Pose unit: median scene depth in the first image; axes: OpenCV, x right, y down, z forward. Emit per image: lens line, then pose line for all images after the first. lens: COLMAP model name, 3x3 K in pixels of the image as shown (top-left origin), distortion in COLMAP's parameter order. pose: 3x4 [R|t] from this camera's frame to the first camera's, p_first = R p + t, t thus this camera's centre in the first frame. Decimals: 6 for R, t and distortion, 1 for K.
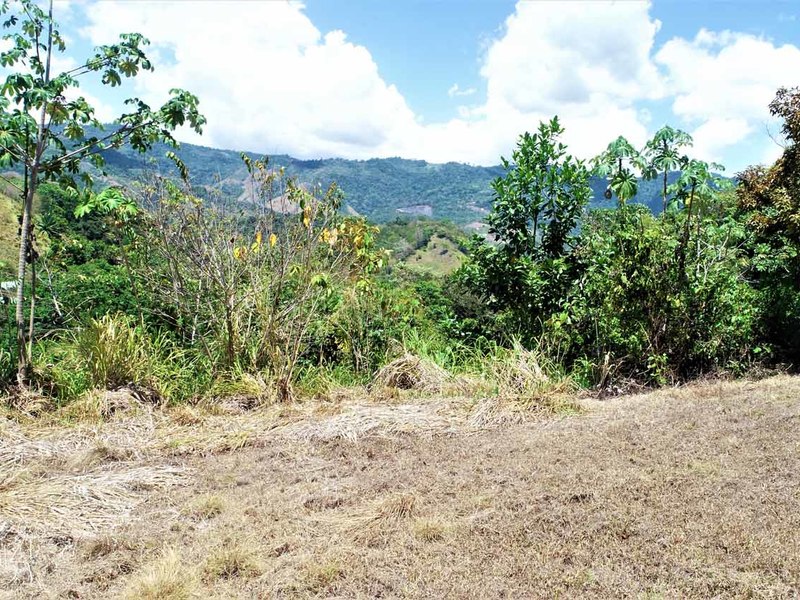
lens RADIAL K [[715.6, 0, 397.9], [0, 715.6, 297.8], [0, 0, 1]] dist [0.001619, -0.008345]
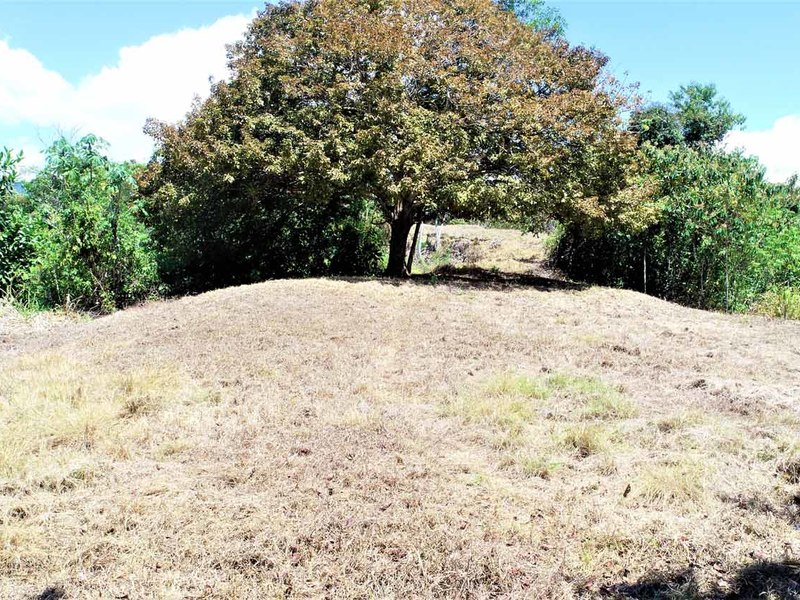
lens RADIAL K [[715.6, 0, 398.0], [0, 715.6, 296.9], [0, 0, 1]] dist [0.001619, -0.008345]
pose [[0.572269, -0.049407, 0.818577, -0.465283], [0.054220, 0.998279, 0.022348, 0.084040], [-0.818272, 0.031595, 0.573962, -0.301794]]
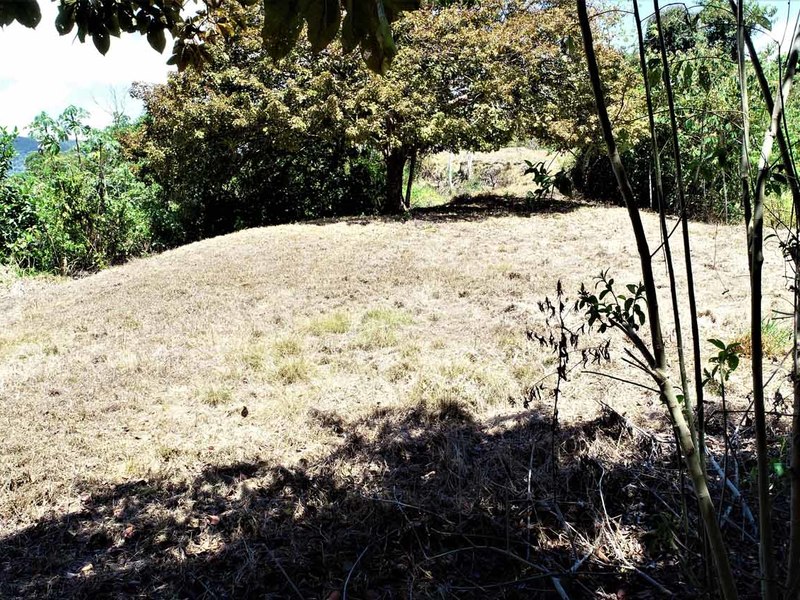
lens RADIAL K [[715.6, 0, 398.4], [0, 715.6, 304.8], [0, 0, 1]] dist [0.001619, -0.008345]
pose [[0.646834, -0.178289, 0.741498, -0.384762], [0.134285, 0.983724, 0.119390, 0.088393], [-0.750715, 0.022347, 0.660248, -0.516367]]
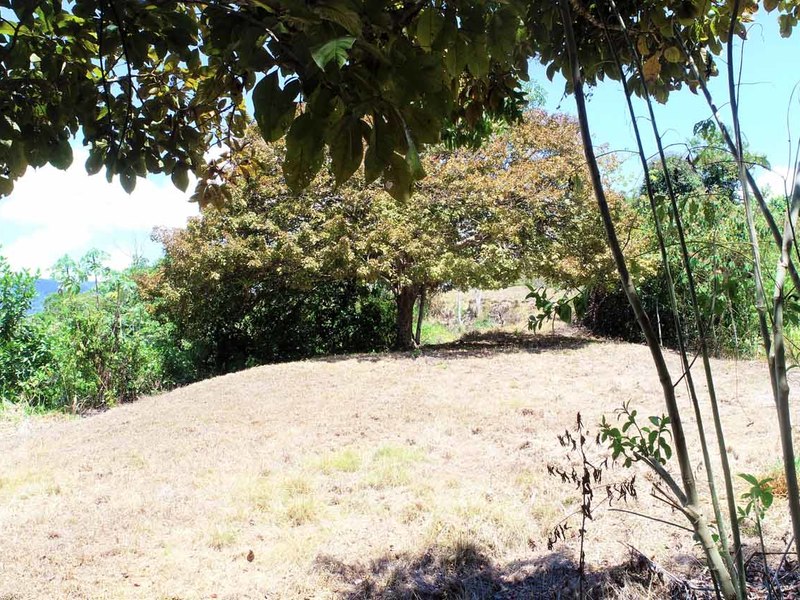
lens RADIAL K [[715.6, 0, 398.3], [0, 715.6, 306.1], [0, 0, 1]] dist [0.001619, -0.008345]
pose [[0.656915, -0.038895, 0.752961, -0.383799], [0.138944, 0.987809, -0.070194, 0.089880], [-0.741052, 0.150731, 0.654311, -0.513281]]
